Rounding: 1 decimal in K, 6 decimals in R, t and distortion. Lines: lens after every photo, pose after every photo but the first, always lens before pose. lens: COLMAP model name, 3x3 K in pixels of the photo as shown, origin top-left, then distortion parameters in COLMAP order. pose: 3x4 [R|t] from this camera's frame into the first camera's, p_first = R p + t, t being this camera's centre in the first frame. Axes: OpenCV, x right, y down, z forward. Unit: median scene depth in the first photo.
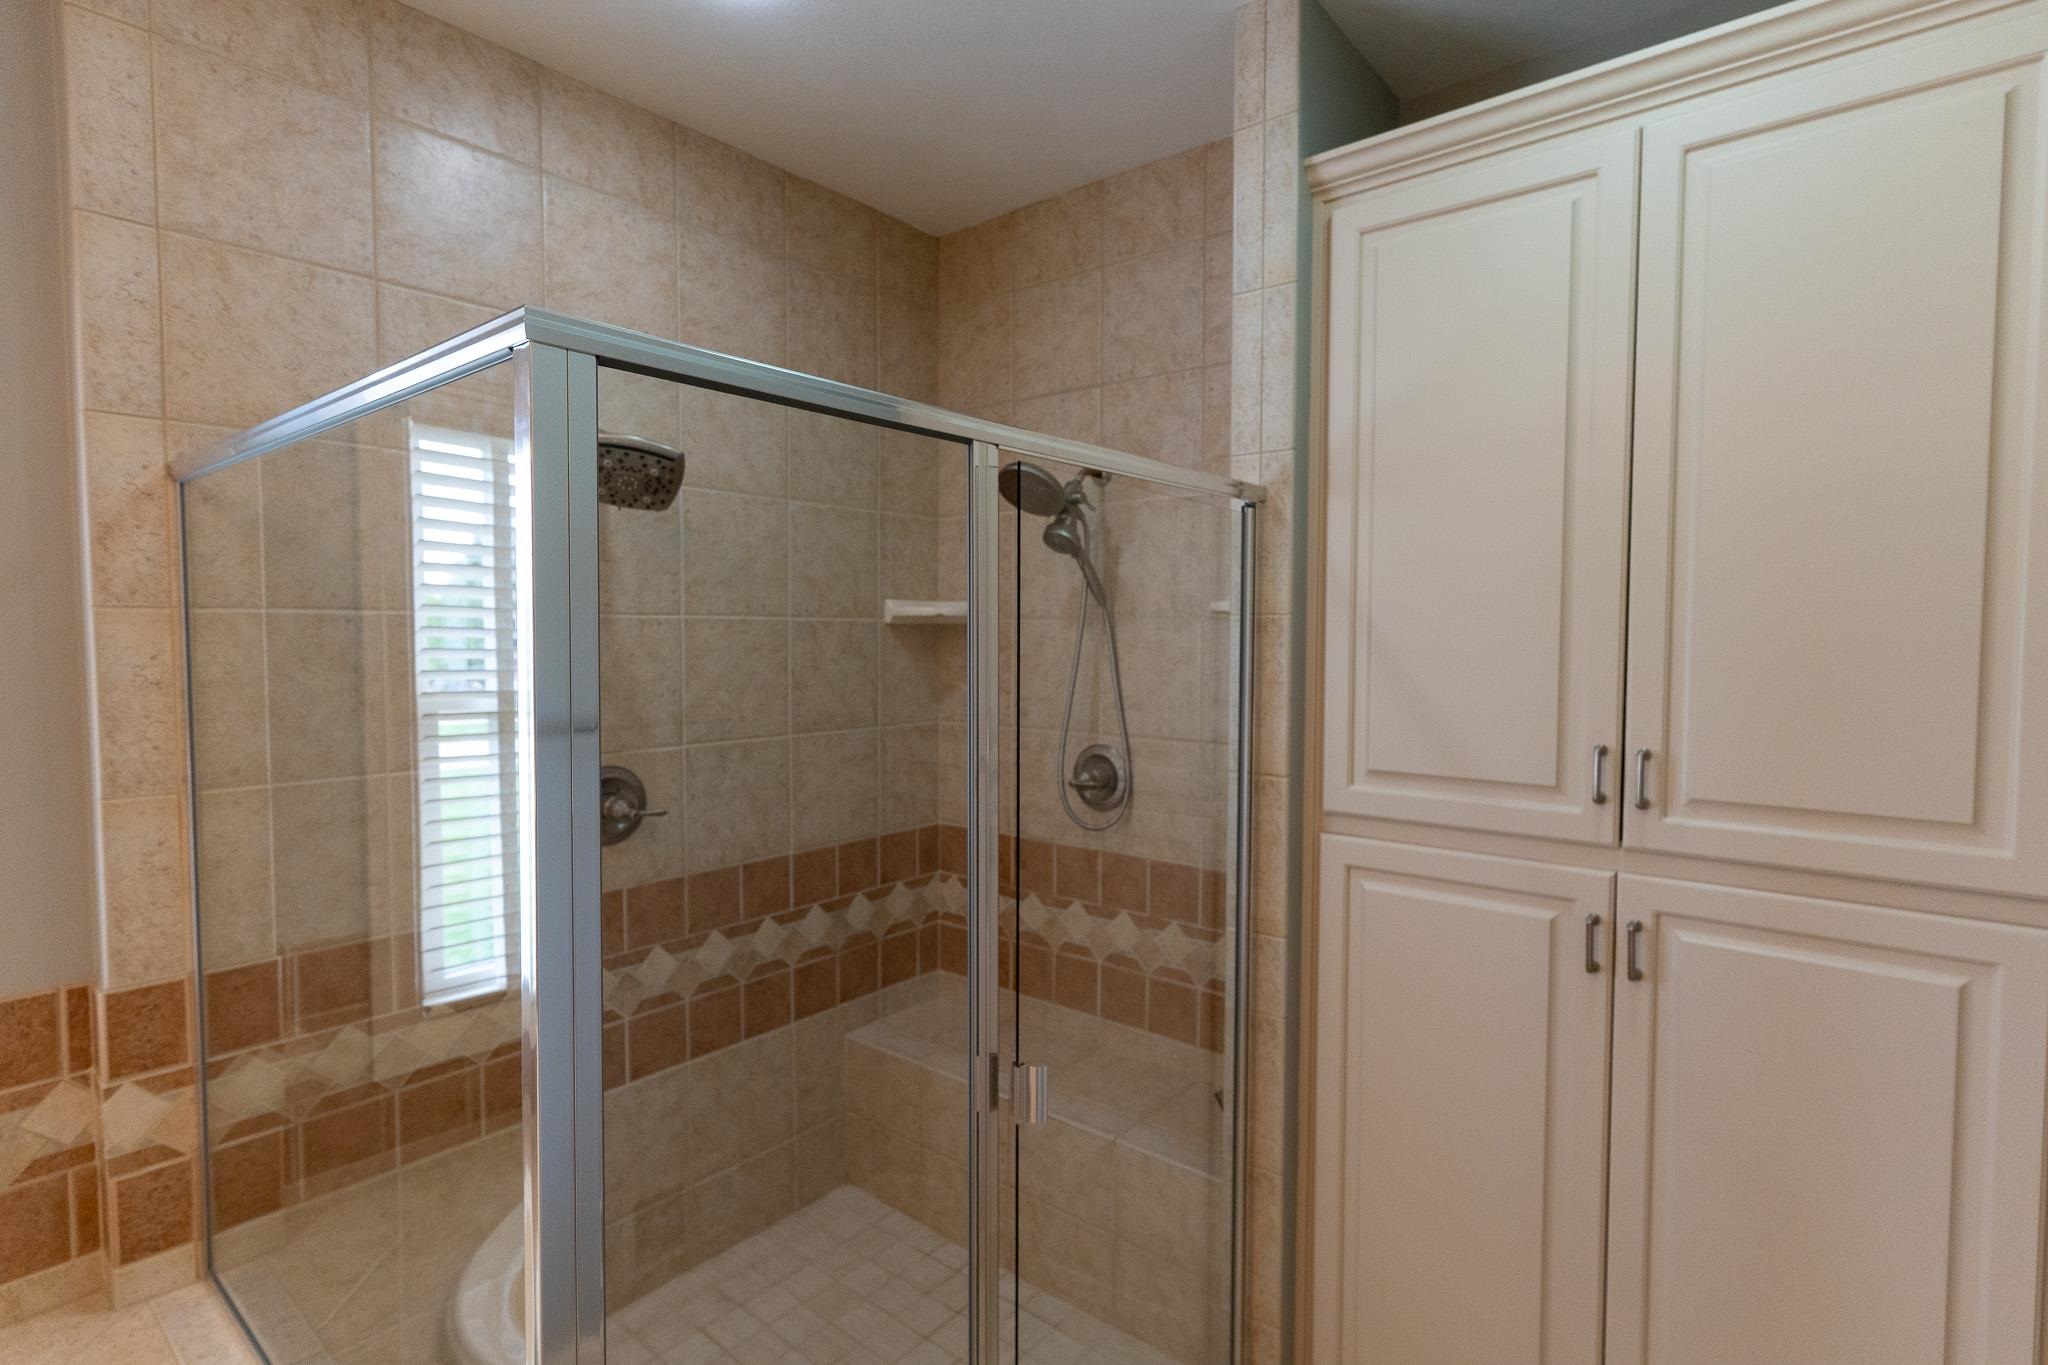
lens RADIAL K [[981.2, 0, 1015.2], [0, 981.2, 681.5], [0, 0, 1]] dist [0.001943, 0.000341]
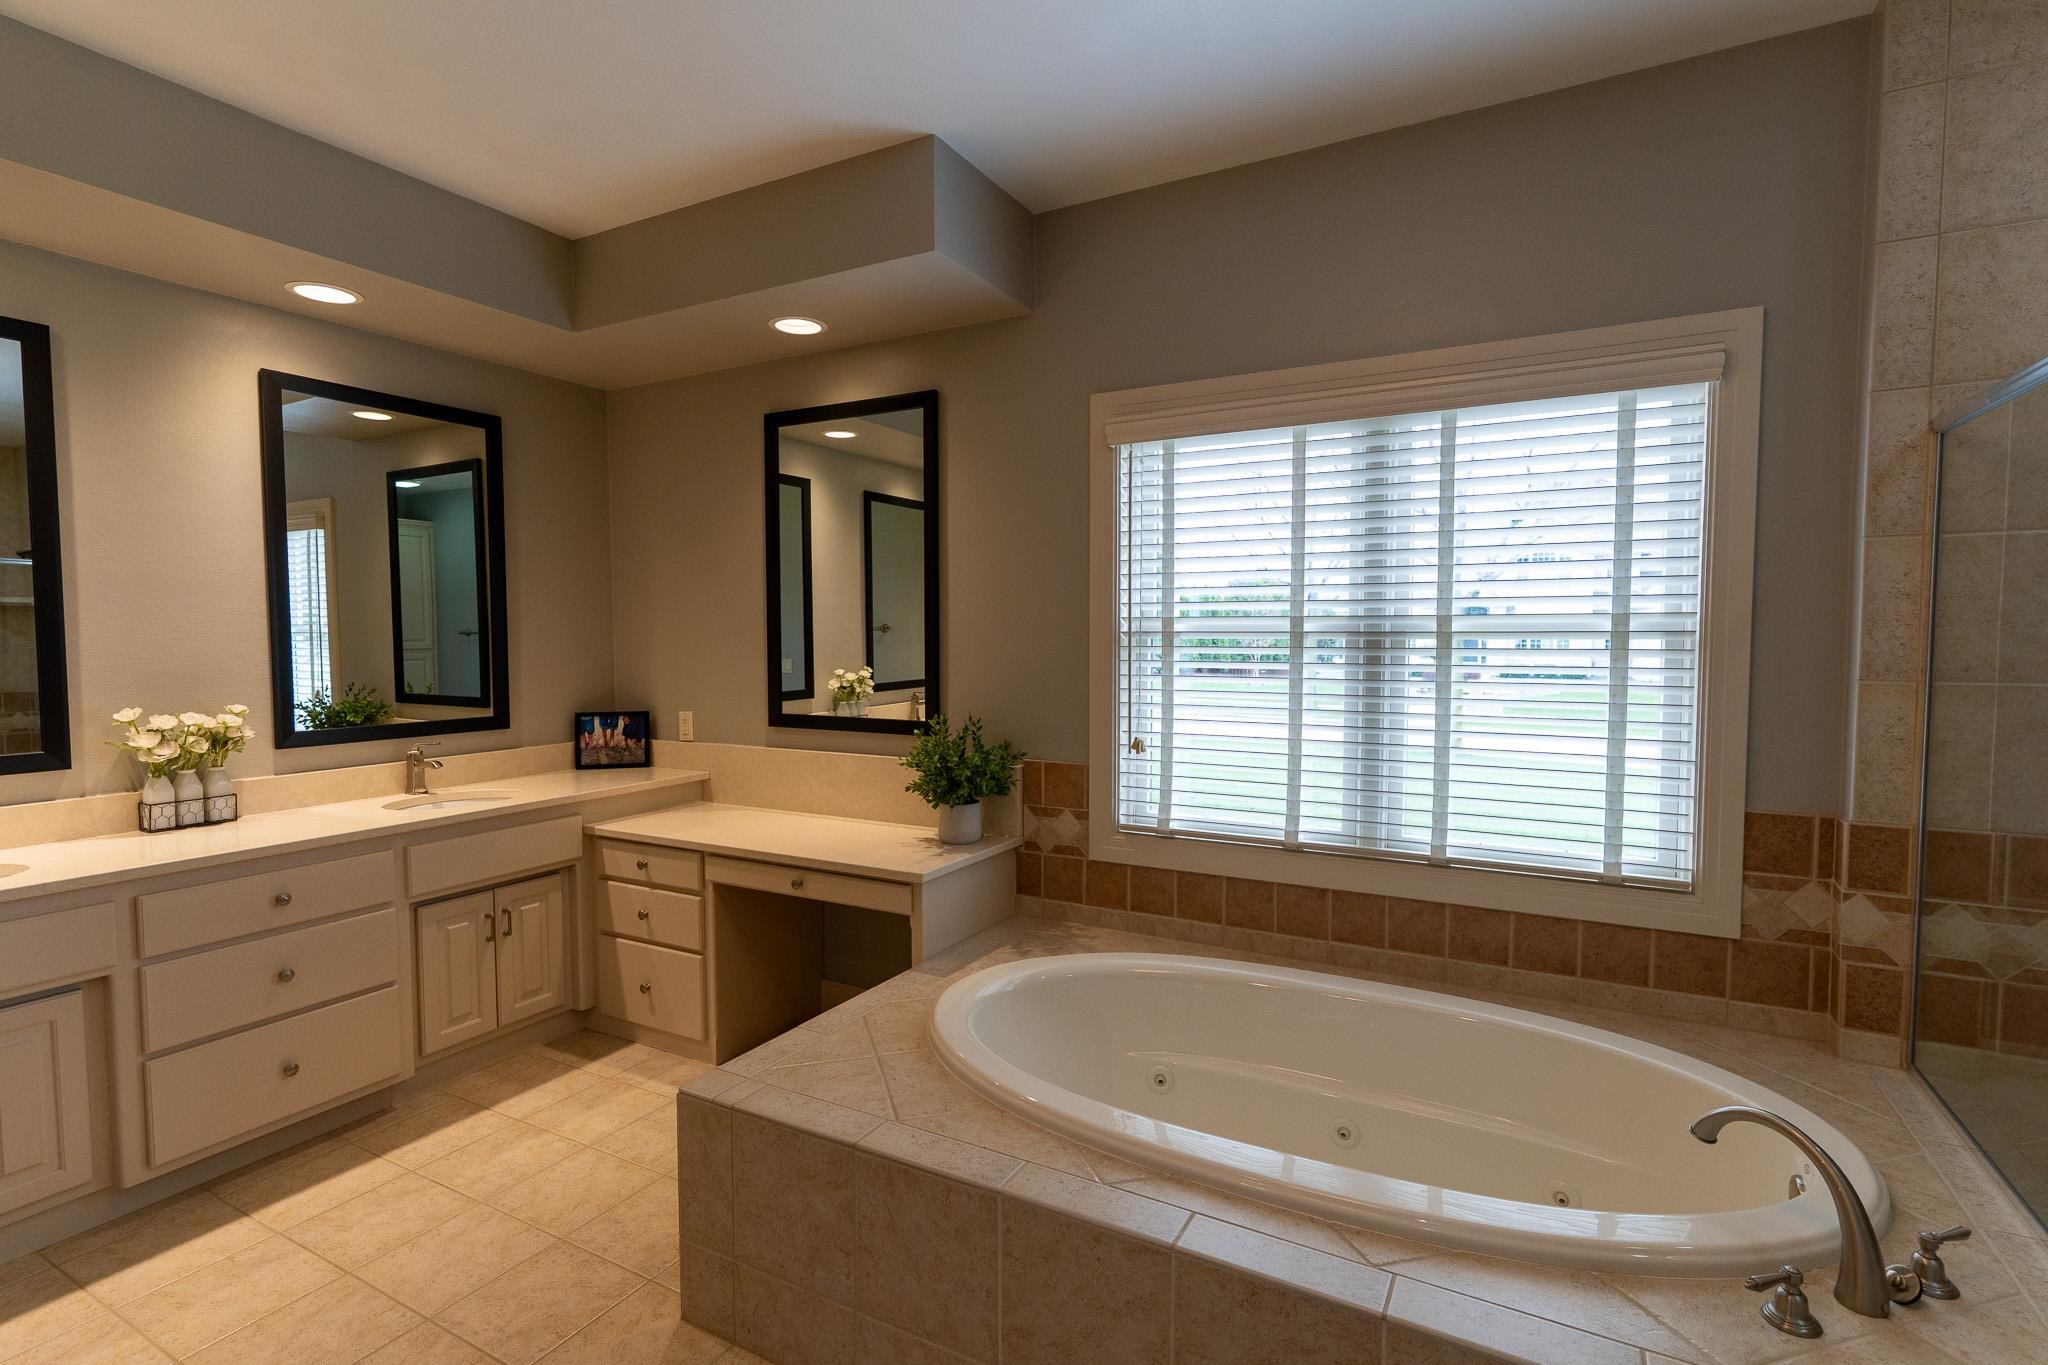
lens RADIAL K [[981.2, 0, 1015.2], [0, 981.2, 681.5], [0, 0, 1]] dist [0.001943, 0.000341]
pose [[0.189614, 0.048825, -0.980644, 0.173012], [-0.043459, 0.998201, 0.041296, 0.112828], [0.980896, 0.034787, 0.191395, -0.387523]]
